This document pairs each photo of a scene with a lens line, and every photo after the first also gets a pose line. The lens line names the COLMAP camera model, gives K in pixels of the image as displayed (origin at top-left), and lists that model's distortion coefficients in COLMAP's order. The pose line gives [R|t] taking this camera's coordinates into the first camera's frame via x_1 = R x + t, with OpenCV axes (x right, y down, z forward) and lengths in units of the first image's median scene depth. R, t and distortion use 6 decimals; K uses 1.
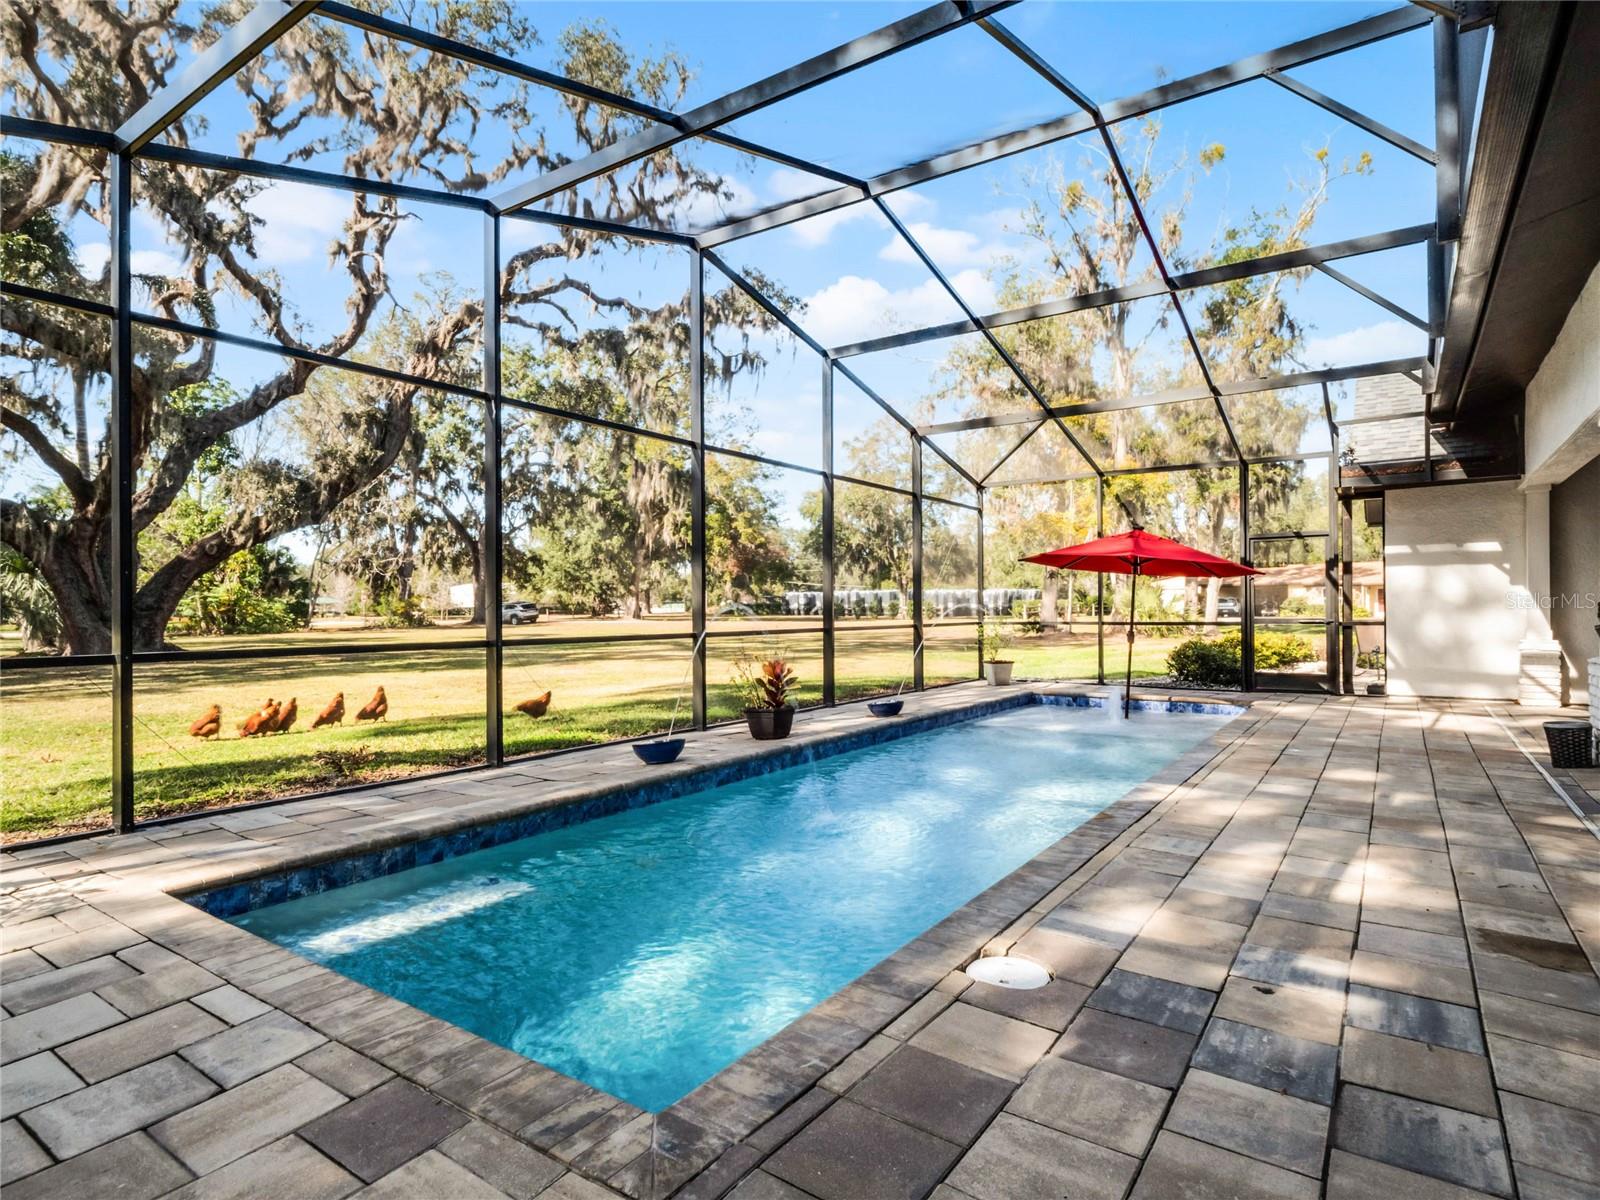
lens RADIAL K [[856.2, 0, 805.3], [0, 856.2, 606.1], [0, 0, 1]] dist [-0.001870, -0.003949]
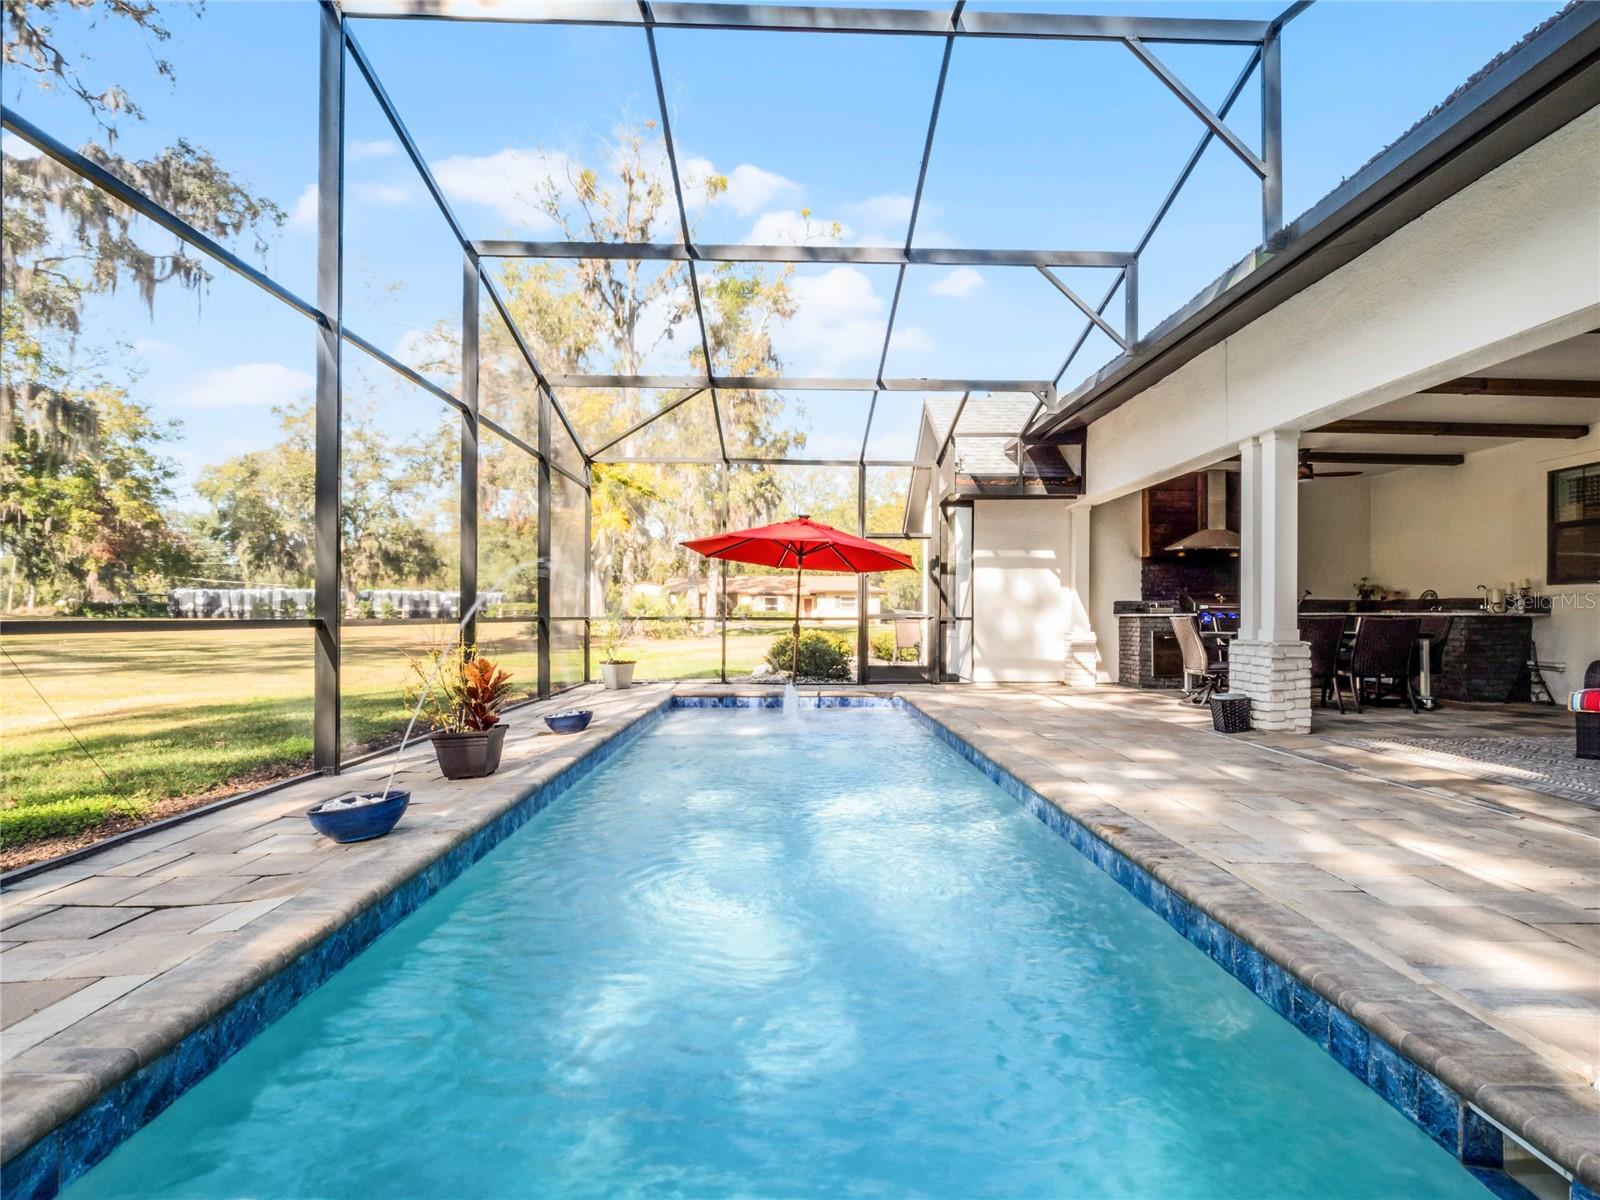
lens RADIAL K [[856.2, 0, 804.8], [0, 856.2, 614.3], [0, 0, 1]] dist [-0.001870, -0.003949]
pose [[0.808302, 0.010128, 0.588681, -0.211461], [-0.011403, 0.999934, -0.001546, 0.023943], [-0.588657, -0.005464, 0.808364, 0.283695]]
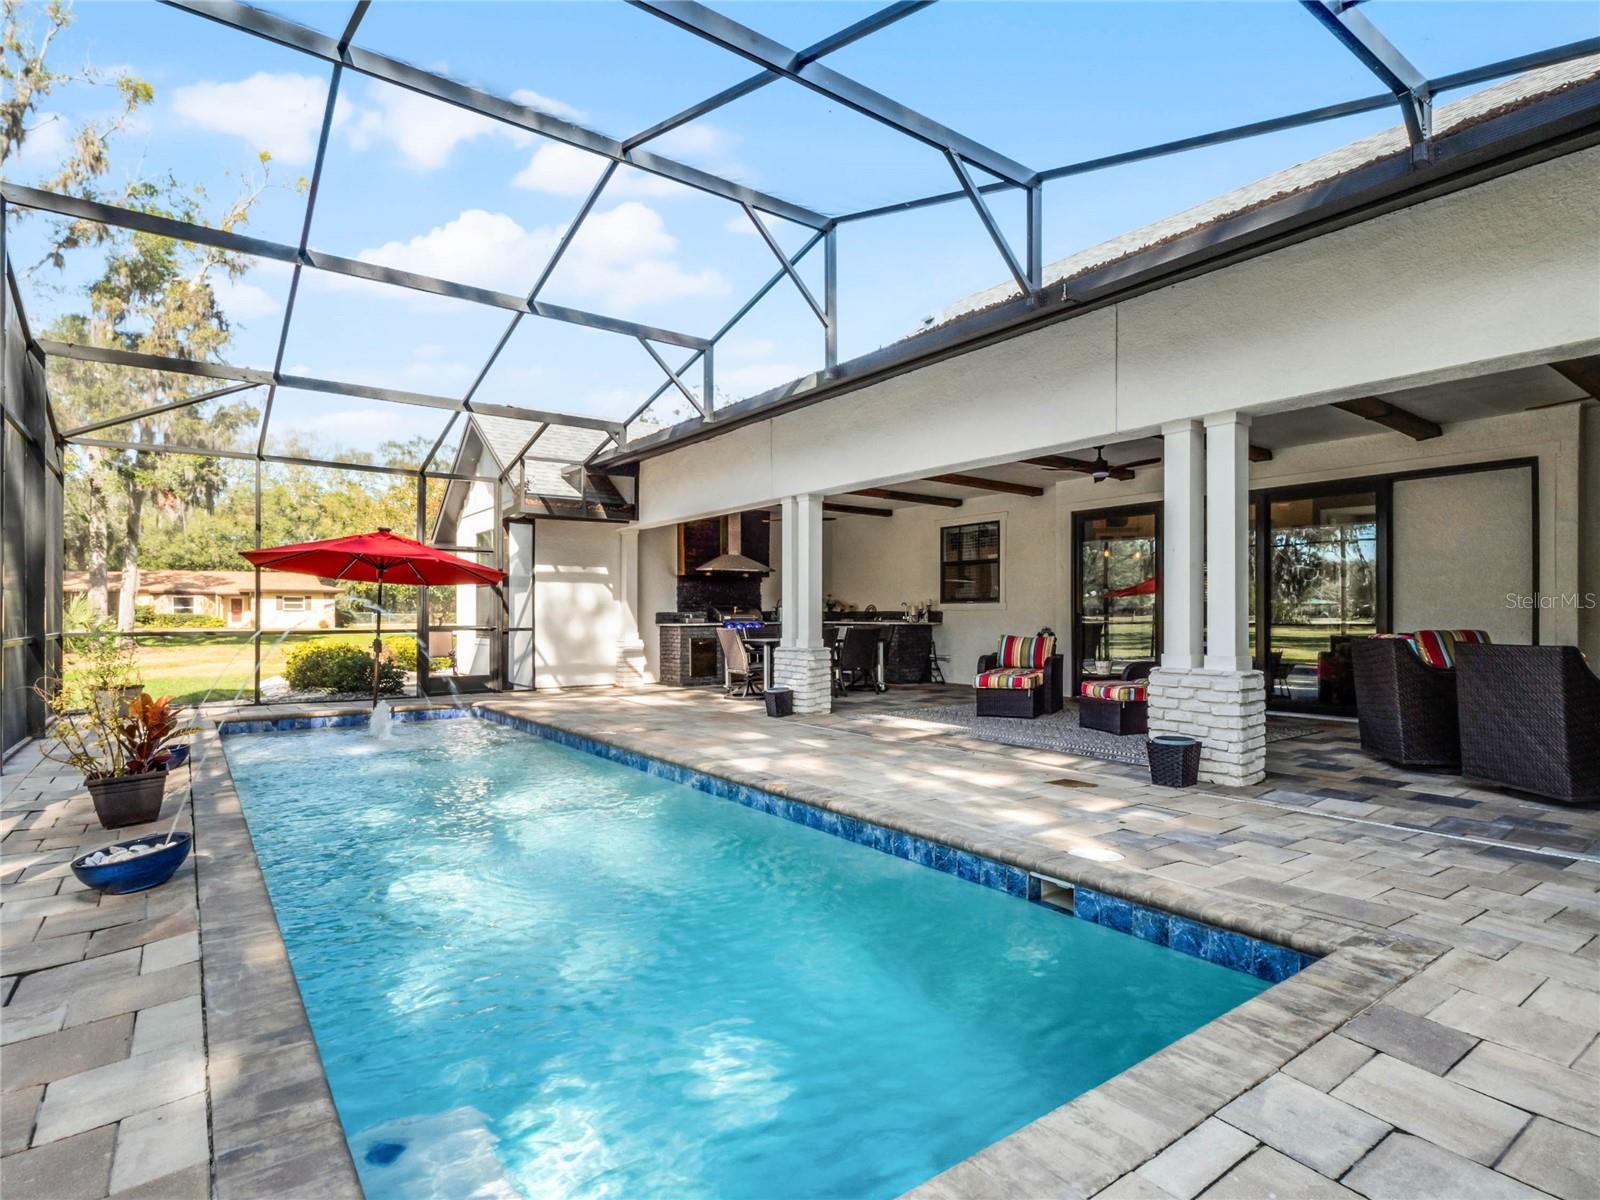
lens RADIAL K [[856.2, 0, 809.0], [0, 856.2, 613.9], [0, 0, 1]] dist [-0.001870, -0.003949]
pose [[0.319120, 0.009127, 0.947670, -0.434957], [-0.006003, 0.999953, -0.007609, 0.006934], [-0.947695, -0.003260, 0.319160, 0.324256]]
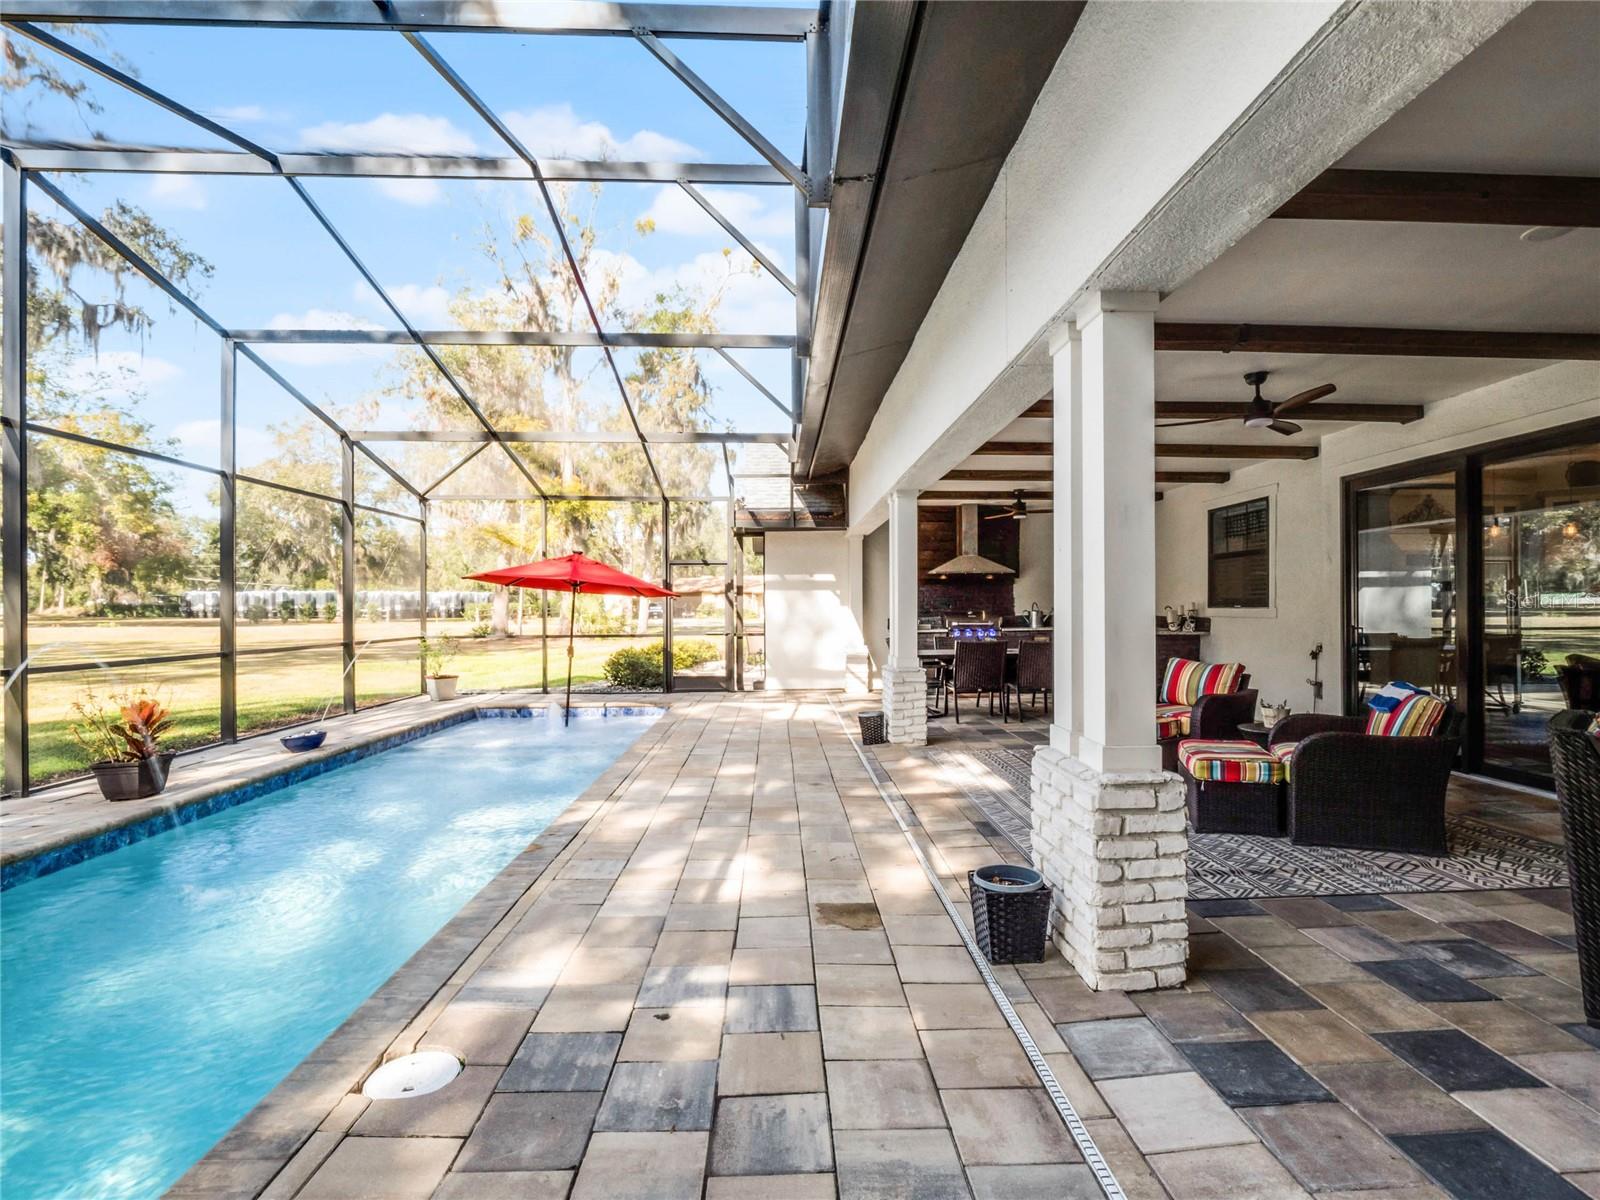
lens RADIAL K [[788.5, 0, 806.6], [0, 788.5, 607.7], [0, 0, 1]] dist [-0.008548, -0.003444]
pose [[0.798792, 0.002438, 0.601602, 0.021016], [-0.003343, 0.999994, 0.000385, -0.026422], [-0.601598, -0.002319, 0.798796, 0.020681]]
